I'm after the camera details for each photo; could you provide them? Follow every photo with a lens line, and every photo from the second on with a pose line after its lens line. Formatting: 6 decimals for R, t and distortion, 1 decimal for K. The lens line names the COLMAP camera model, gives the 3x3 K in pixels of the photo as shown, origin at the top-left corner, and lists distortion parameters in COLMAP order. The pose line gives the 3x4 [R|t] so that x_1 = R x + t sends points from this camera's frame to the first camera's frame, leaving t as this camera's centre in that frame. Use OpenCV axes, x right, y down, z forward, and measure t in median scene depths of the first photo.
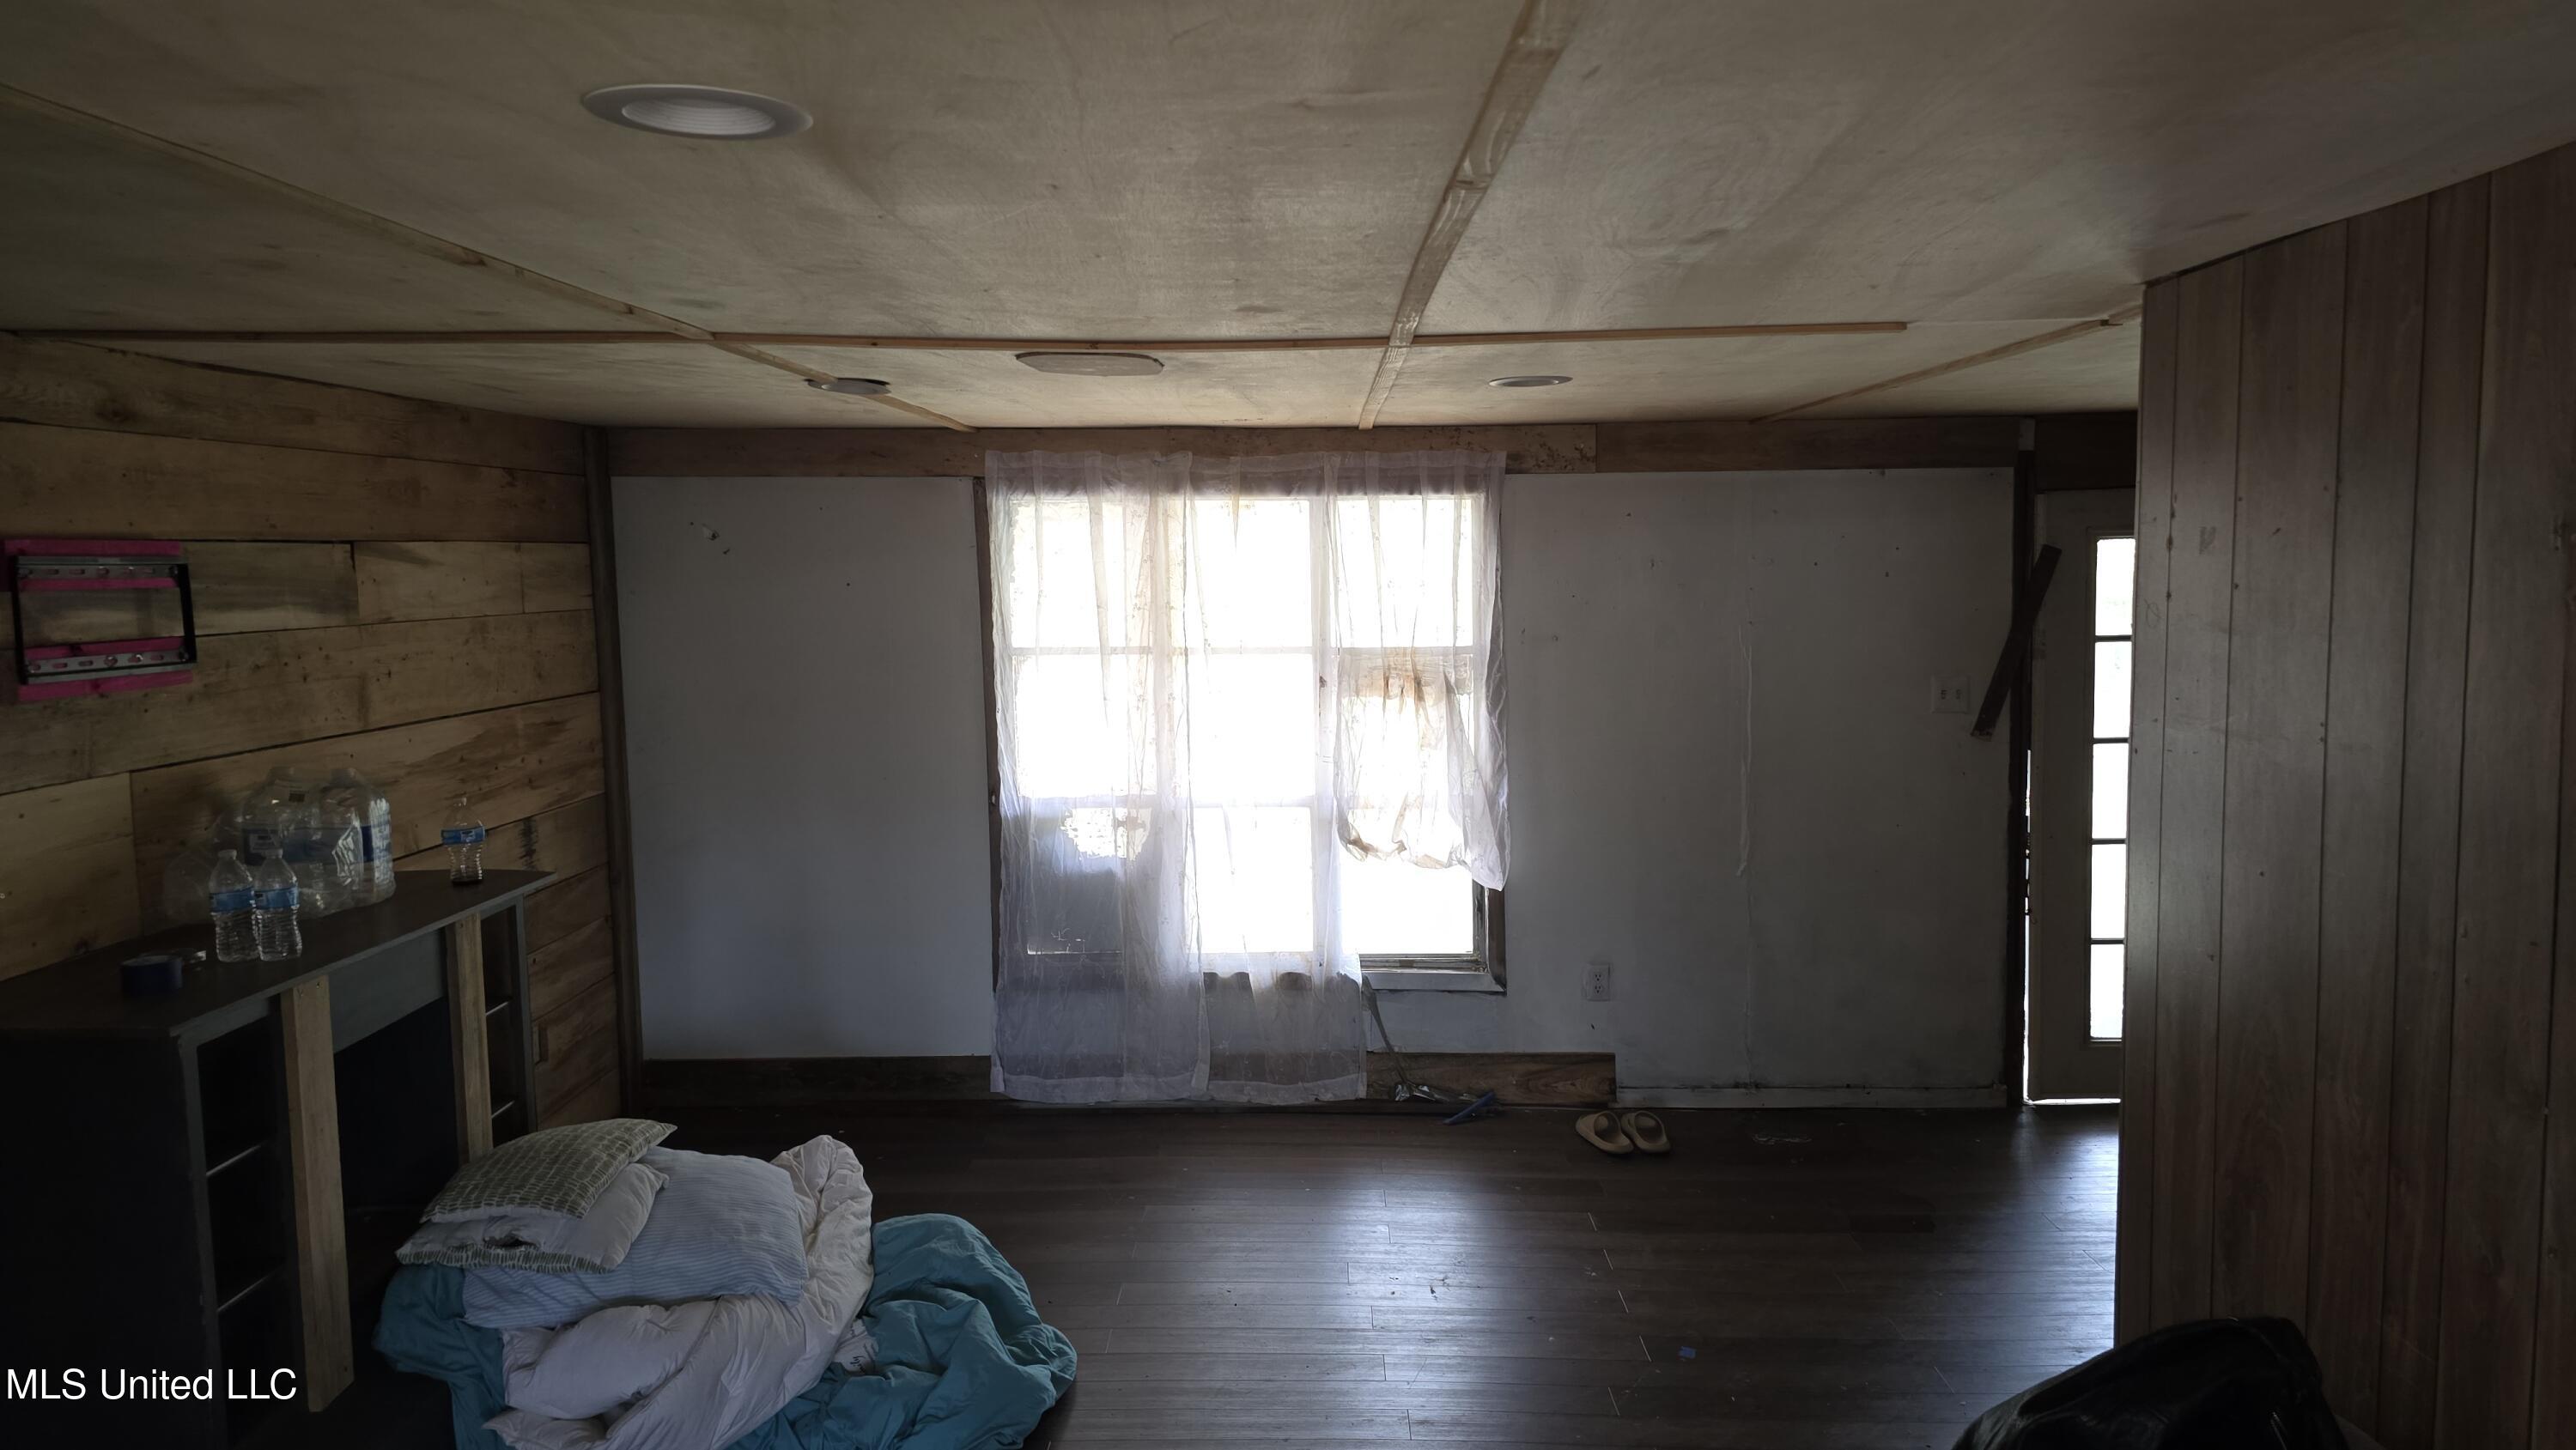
lens RADIAL K [[1673.9, 0, 1275.2], [0, 1673.9, 707.3], [0, 0, 1]] dist [0.068738, -0.072649]
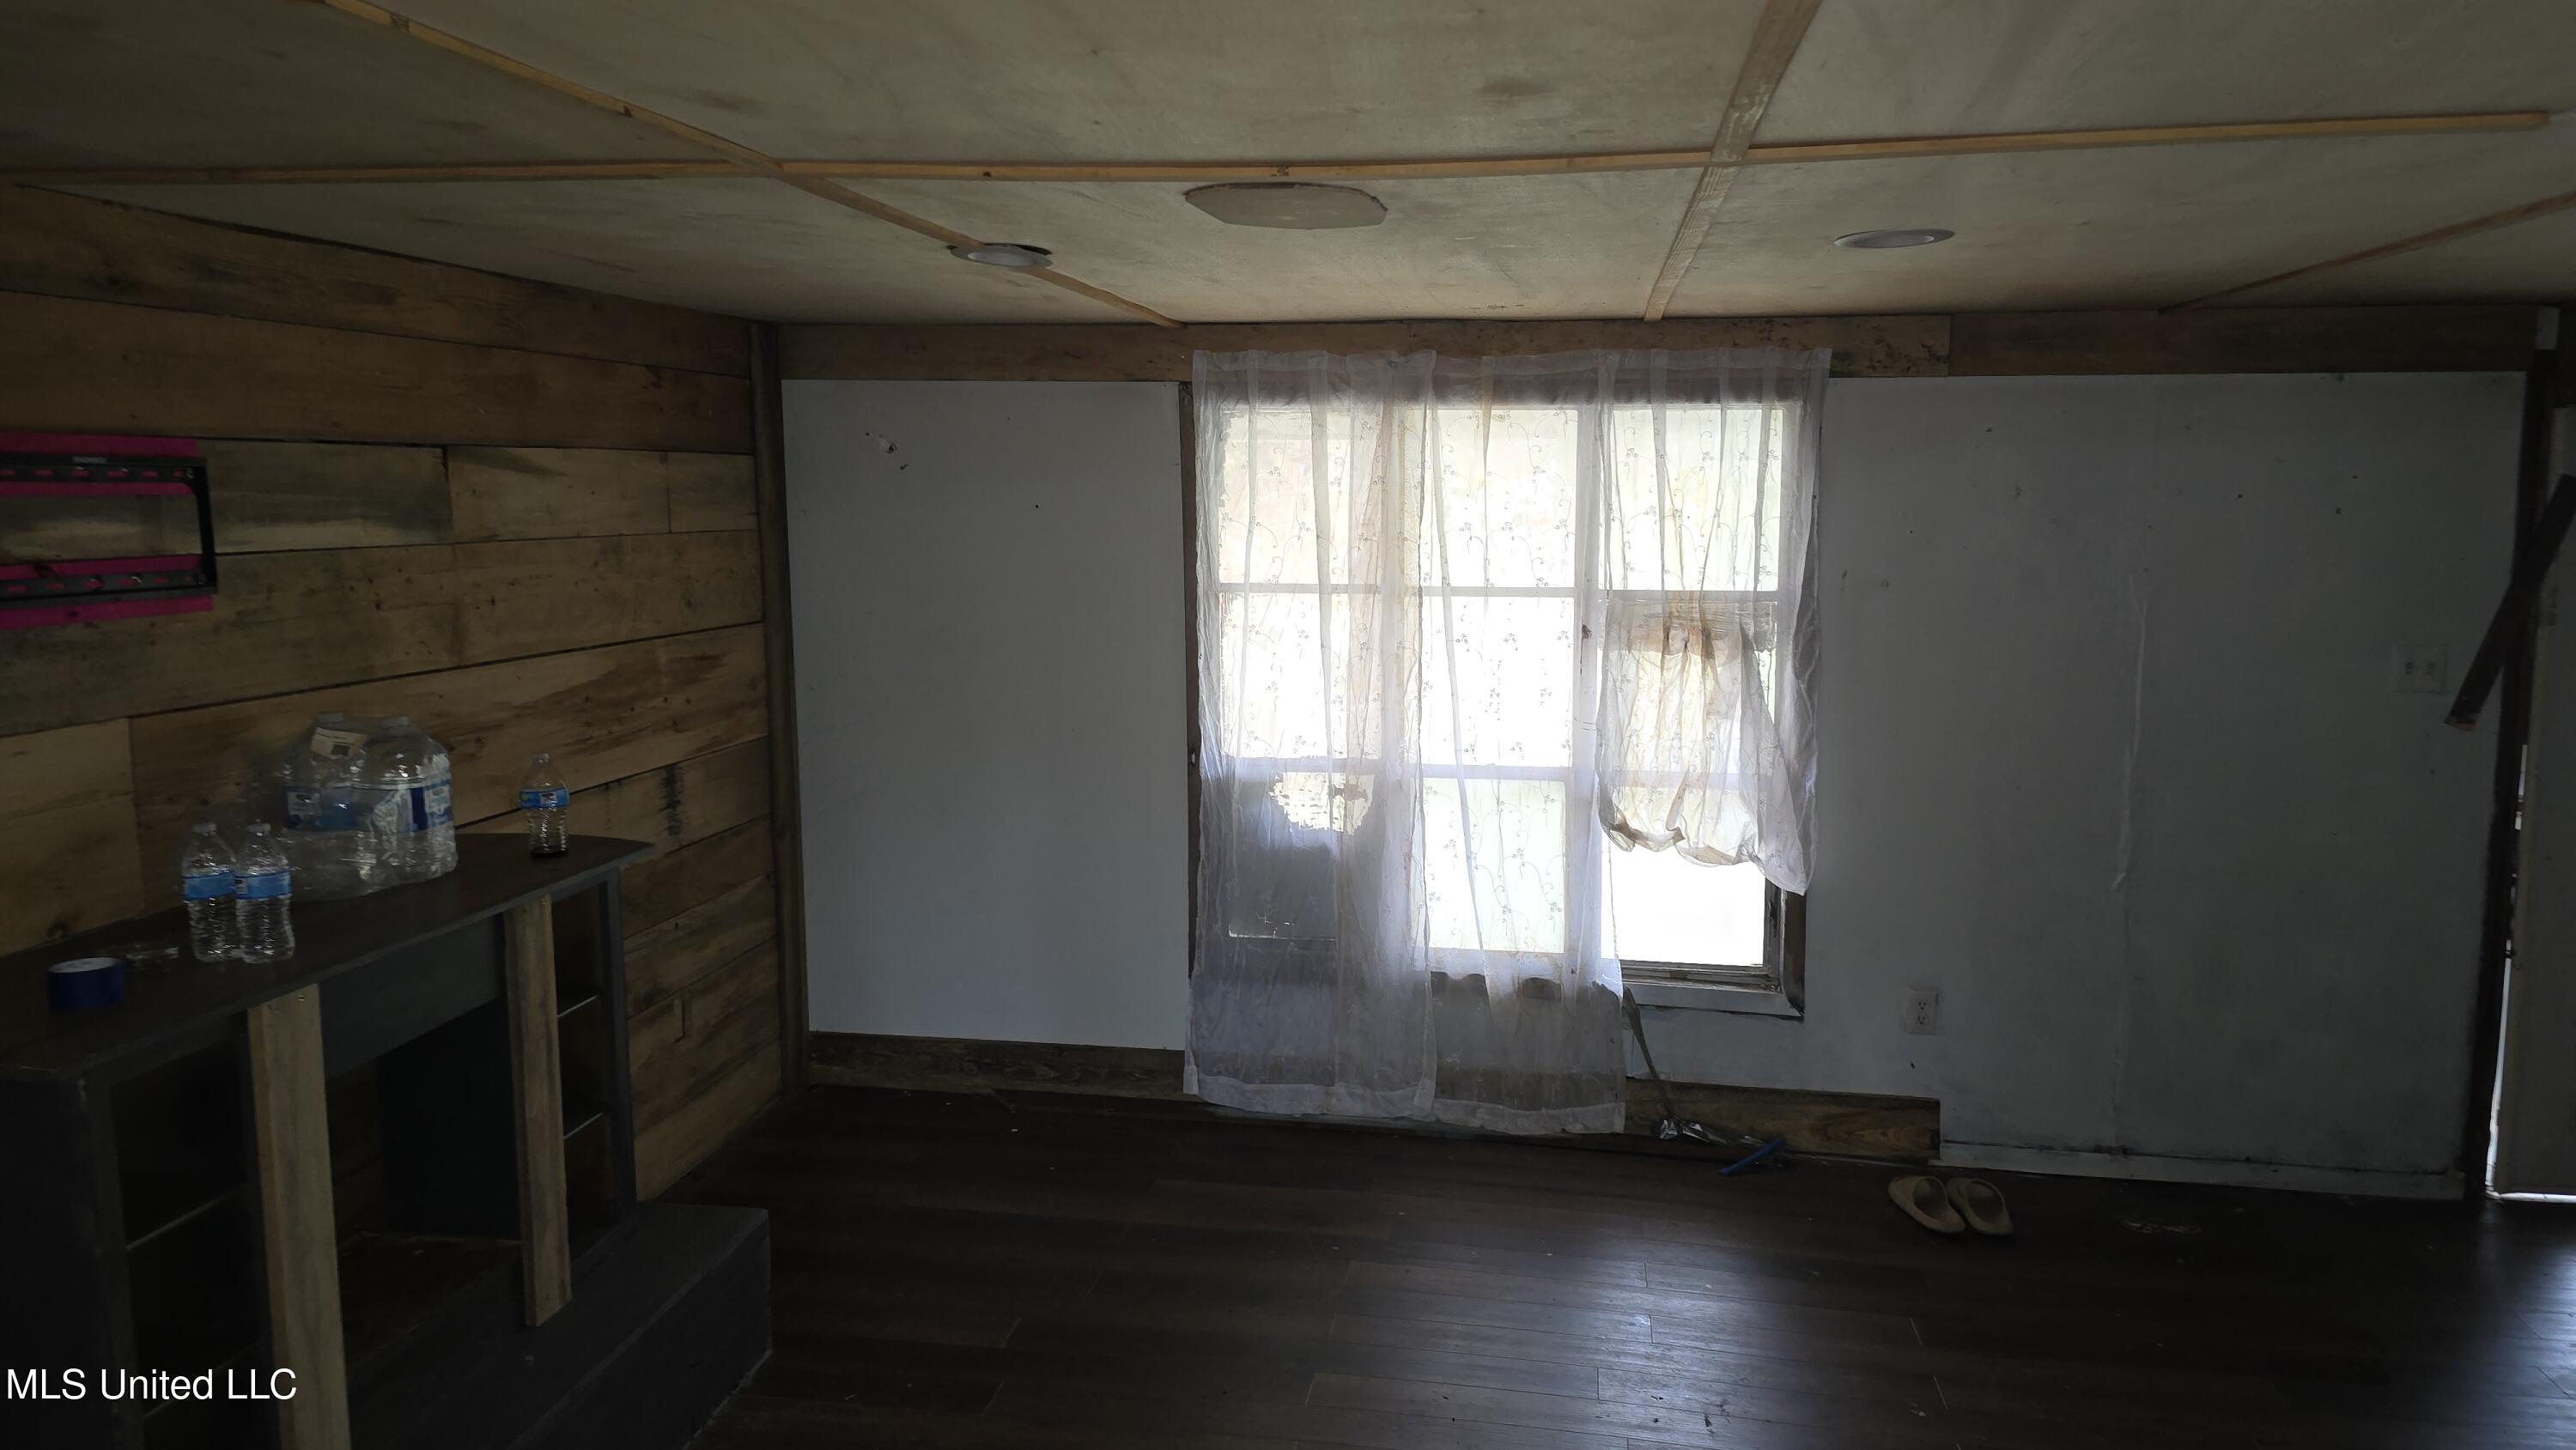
lens RADIAL K [[1673.9, 0, 1275.2], [0, 1673.9, 707.3], [0, 0, 1]] dist [0.068738, -0.072649]
pose [[0.988292, 0.032216, -0.149136, 0.001289], [-0.025827, 0.998672, 0.044579, -0.011112], [0.150374, -0.040205, 0.987811, 0.160553]]
